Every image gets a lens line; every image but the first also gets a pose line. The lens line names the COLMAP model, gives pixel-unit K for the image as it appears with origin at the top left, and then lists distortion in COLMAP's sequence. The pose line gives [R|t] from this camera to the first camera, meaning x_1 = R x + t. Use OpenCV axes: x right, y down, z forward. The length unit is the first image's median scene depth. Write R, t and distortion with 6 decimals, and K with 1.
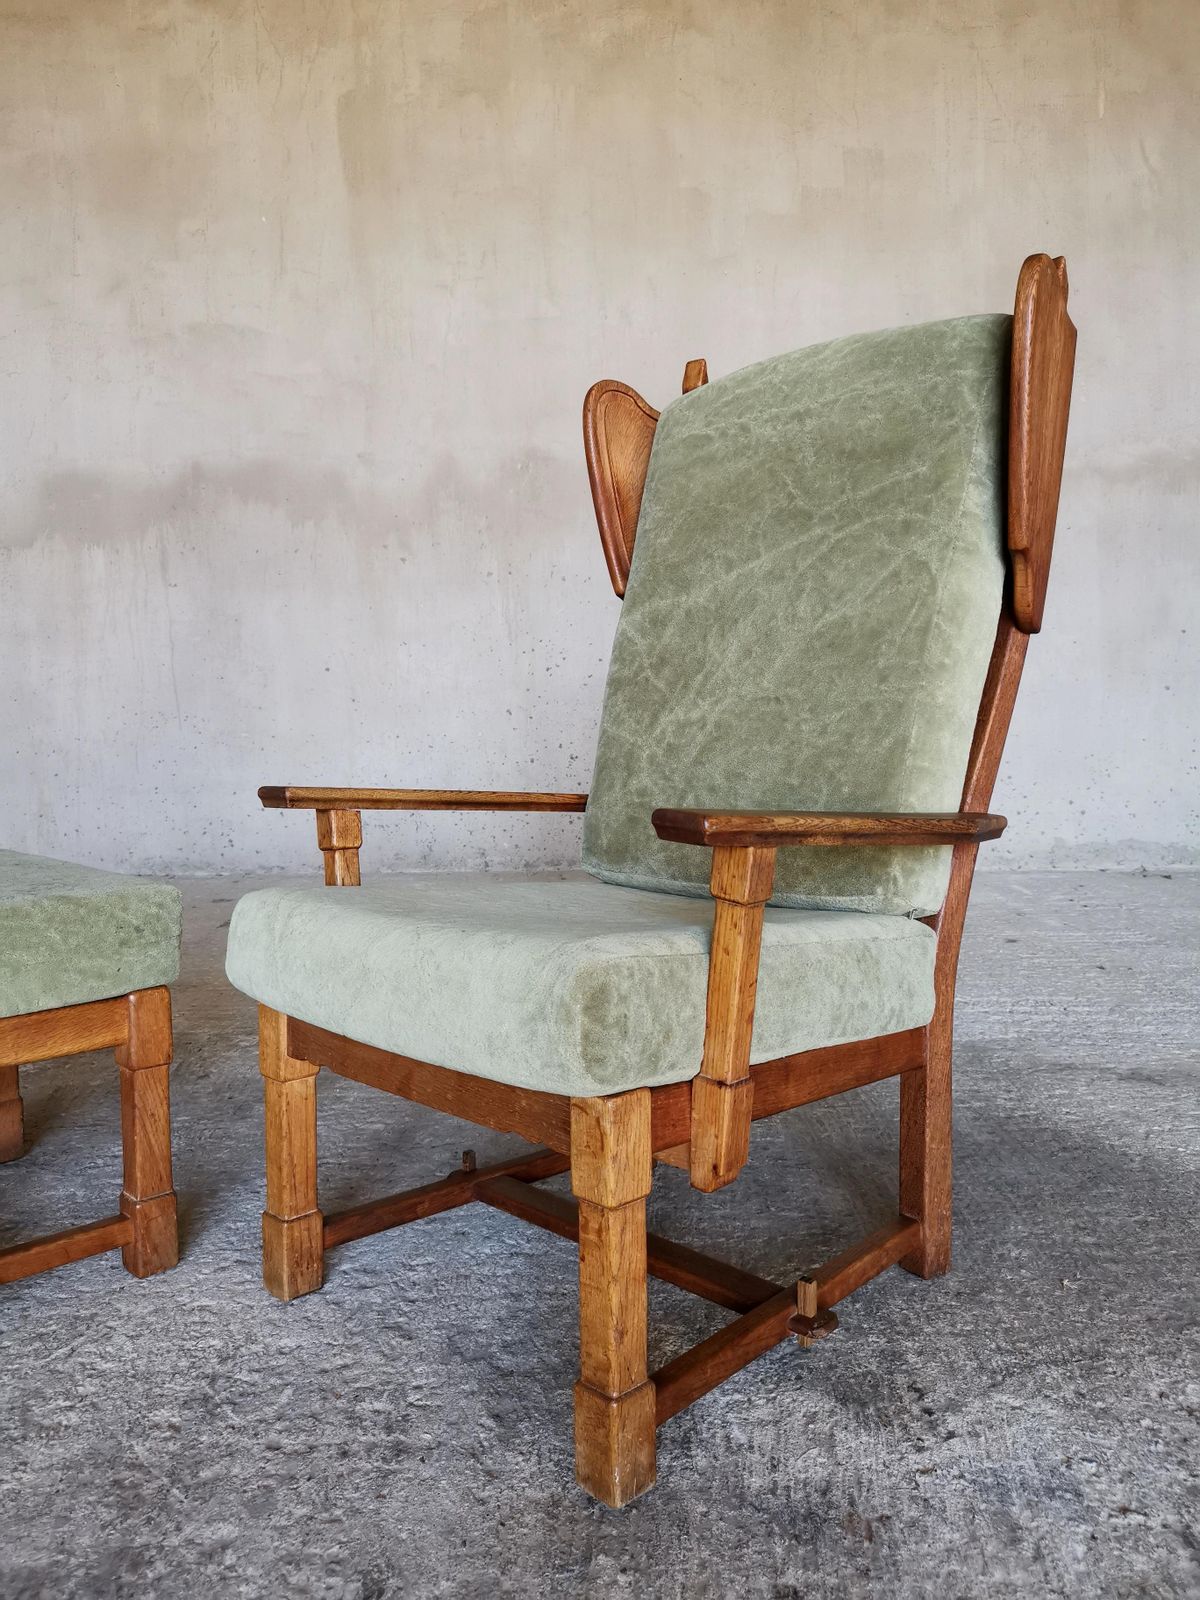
lens RADIAL K [[1229.7, 0, 604.4], [0, 1229.7, 798.8], [0, 0, 1]] dist [0.048630, -0.051047]
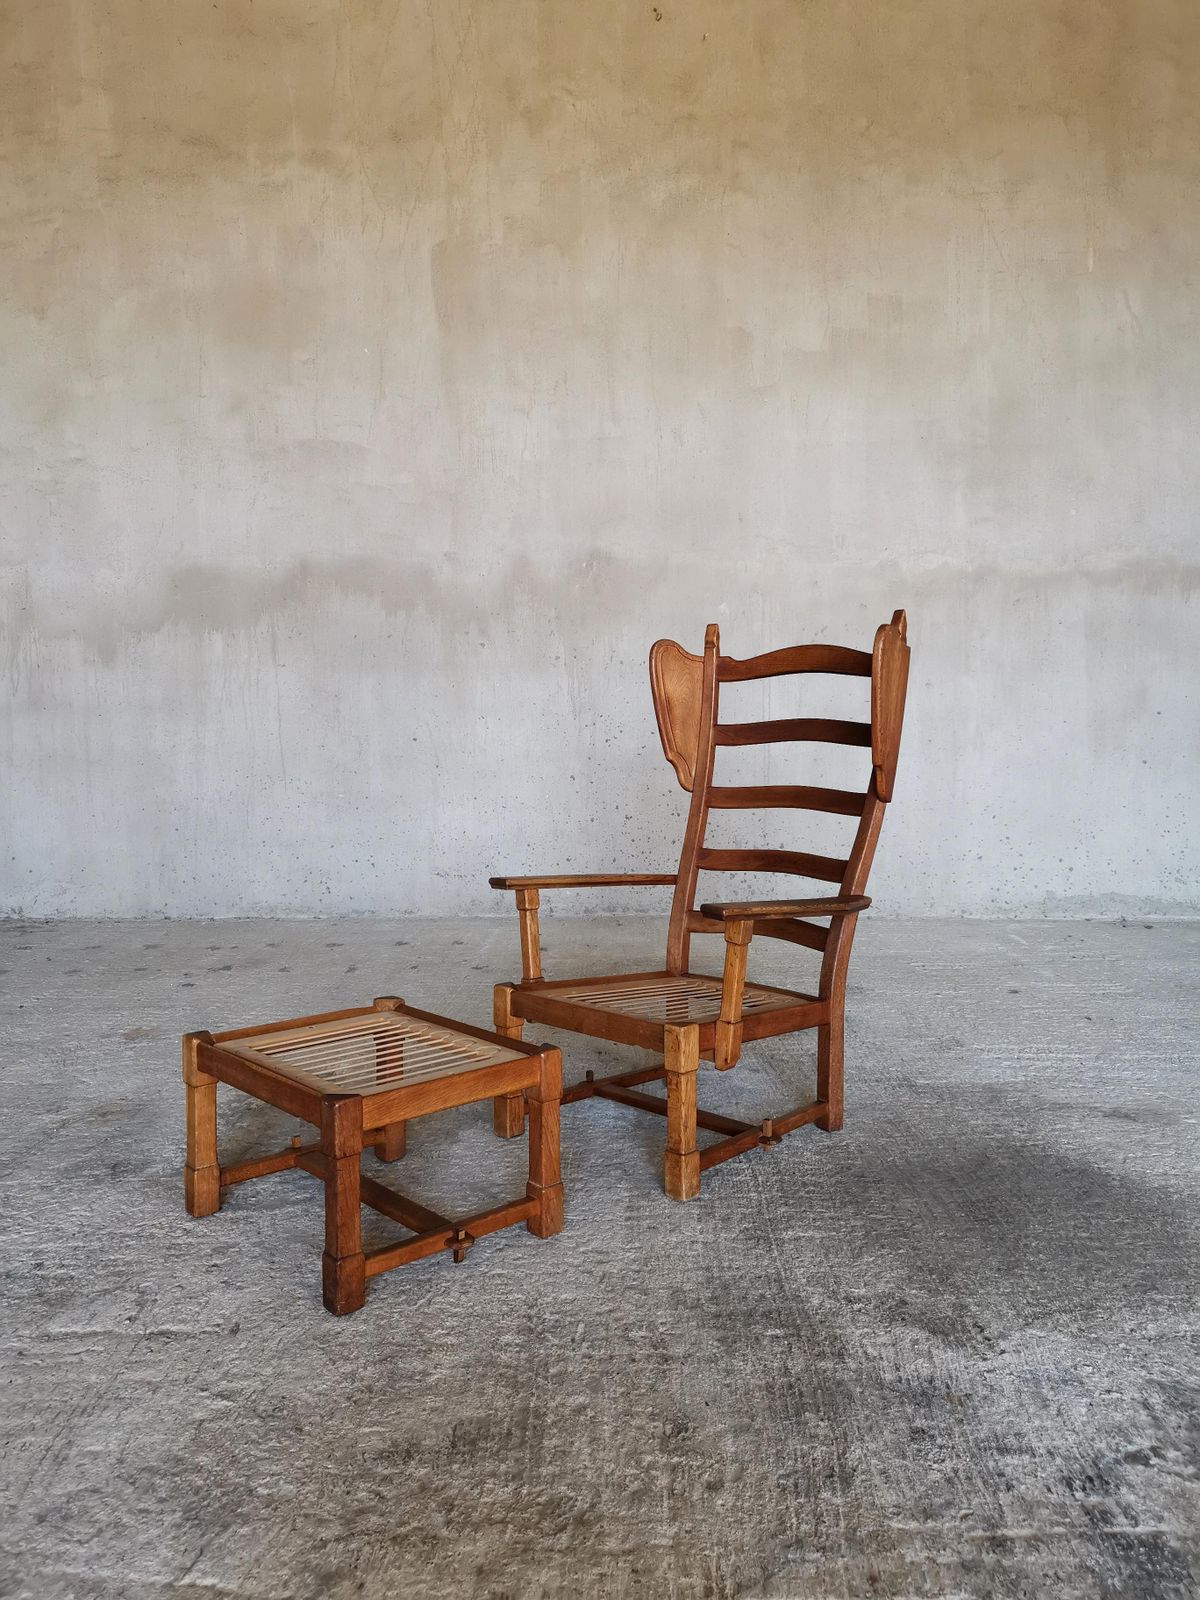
lens RADIAL K [[1279.6, 0, 605.3], [0, 1279.6, 795.0], [0, 0, 1]] dist [0.044415, -0.041703]
pose [[0.999889, 0.008543, 0.012211, -0.062990], [-0.008518, 0.999961, -0.002136, -0.053280], [-0.012228, 0.002031, 0.999923, -0.196023]]
